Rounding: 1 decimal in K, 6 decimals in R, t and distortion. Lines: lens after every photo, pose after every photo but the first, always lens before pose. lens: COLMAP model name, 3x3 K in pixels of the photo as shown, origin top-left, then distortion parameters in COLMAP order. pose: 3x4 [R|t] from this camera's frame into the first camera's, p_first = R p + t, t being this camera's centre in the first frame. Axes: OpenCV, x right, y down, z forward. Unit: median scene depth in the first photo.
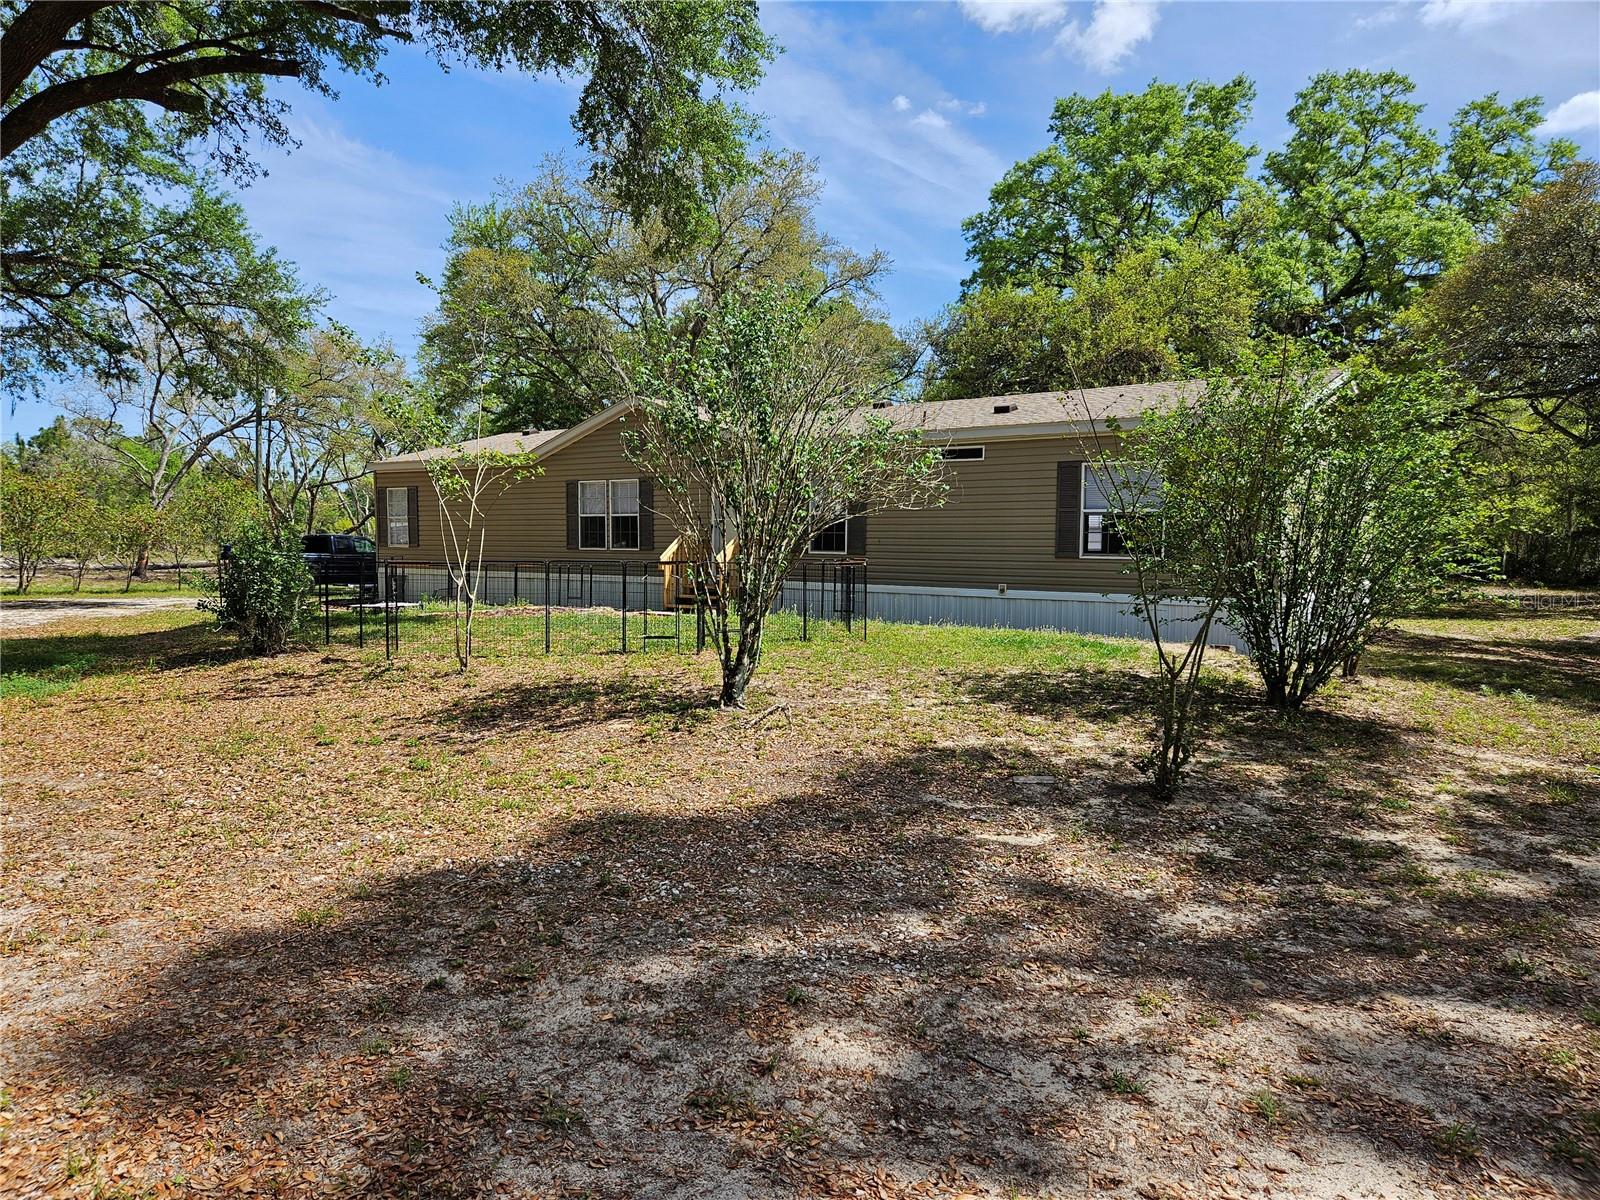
lens RADIAL K [[1072.8, 0, 800.3], [0, 1072.8, 600.2], [0, 0, 1]] dist [0.065615, -0.055328]
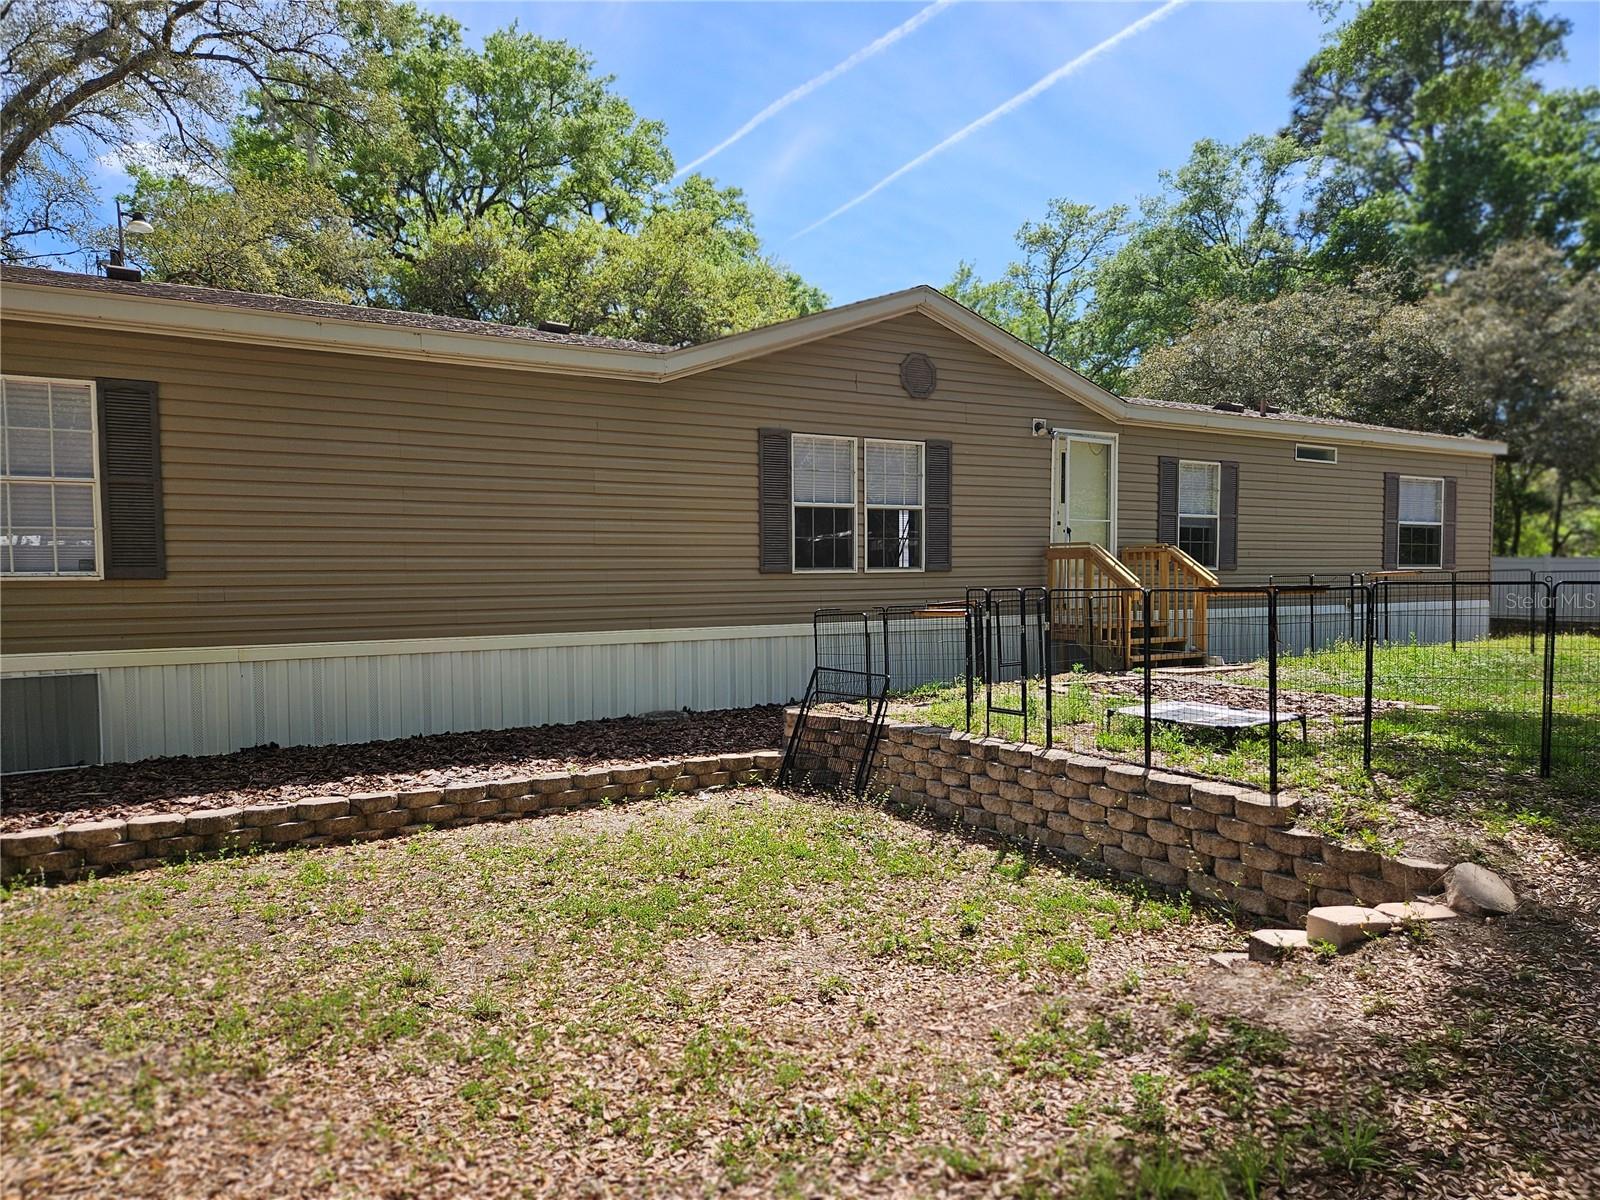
lens RADIAL K [[1072.8, 0, 800.7], [0, 1072.8, 602.0], [0, 0, 1]] dist [0.065615, -0.055328]
pose [[0.379129, -0.044687, 0.924264, -0.663901], [0.055830, 0.998118, 0.025356, -0.046529], [-0.923658, 0.041989, 0.380911, 0.819888]]
